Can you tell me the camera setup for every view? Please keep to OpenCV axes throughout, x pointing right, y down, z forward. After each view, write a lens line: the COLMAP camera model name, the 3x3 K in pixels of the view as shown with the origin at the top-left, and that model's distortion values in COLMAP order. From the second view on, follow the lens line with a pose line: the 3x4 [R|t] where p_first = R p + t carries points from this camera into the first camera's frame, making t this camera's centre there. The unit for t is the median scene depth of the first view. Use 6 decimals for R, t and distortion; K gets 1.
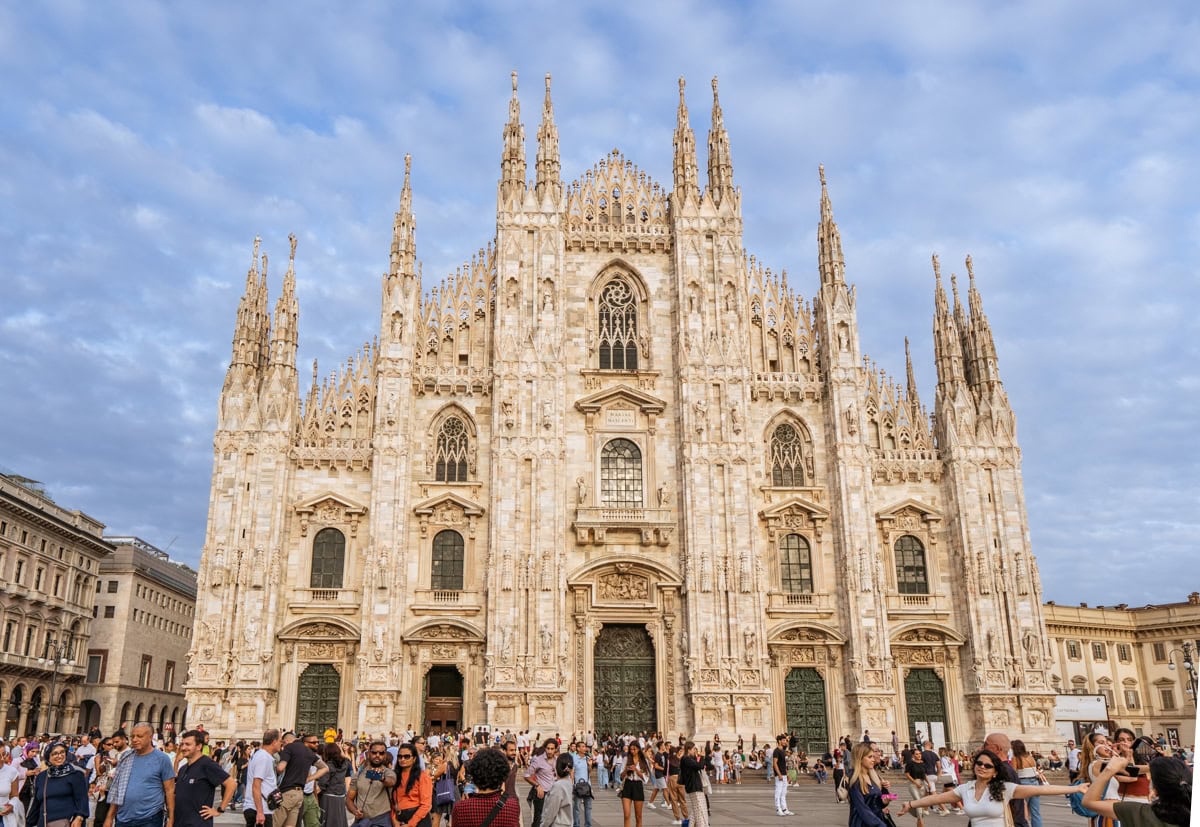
lens RADIAL K [[1023.4, 0, 597.7], [0, 1023.4, 414.8], [0, 0, 1]] dist [-0.013211, 0.000897]
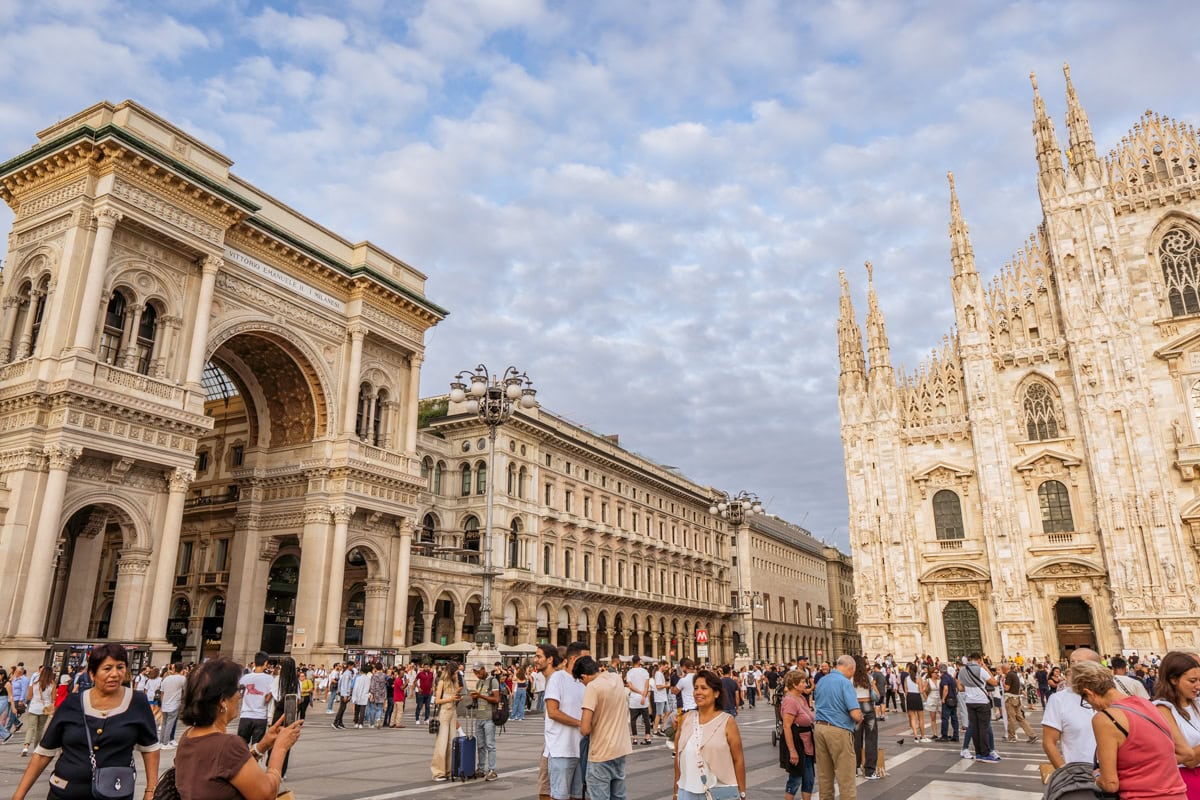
lens RADIAL K [[882.3, 0, 612.4], [0, 882.3, 384.5], [0, 0, 1]] dist [-0.003064, -0.006533]
pose [[0.833491, -0.169860, -0.525776, -0.015990], [0.171556, 0.984101, -0.045969, -0.034140], [0.525225, -0.051886, 0.849380, -0.103479]]
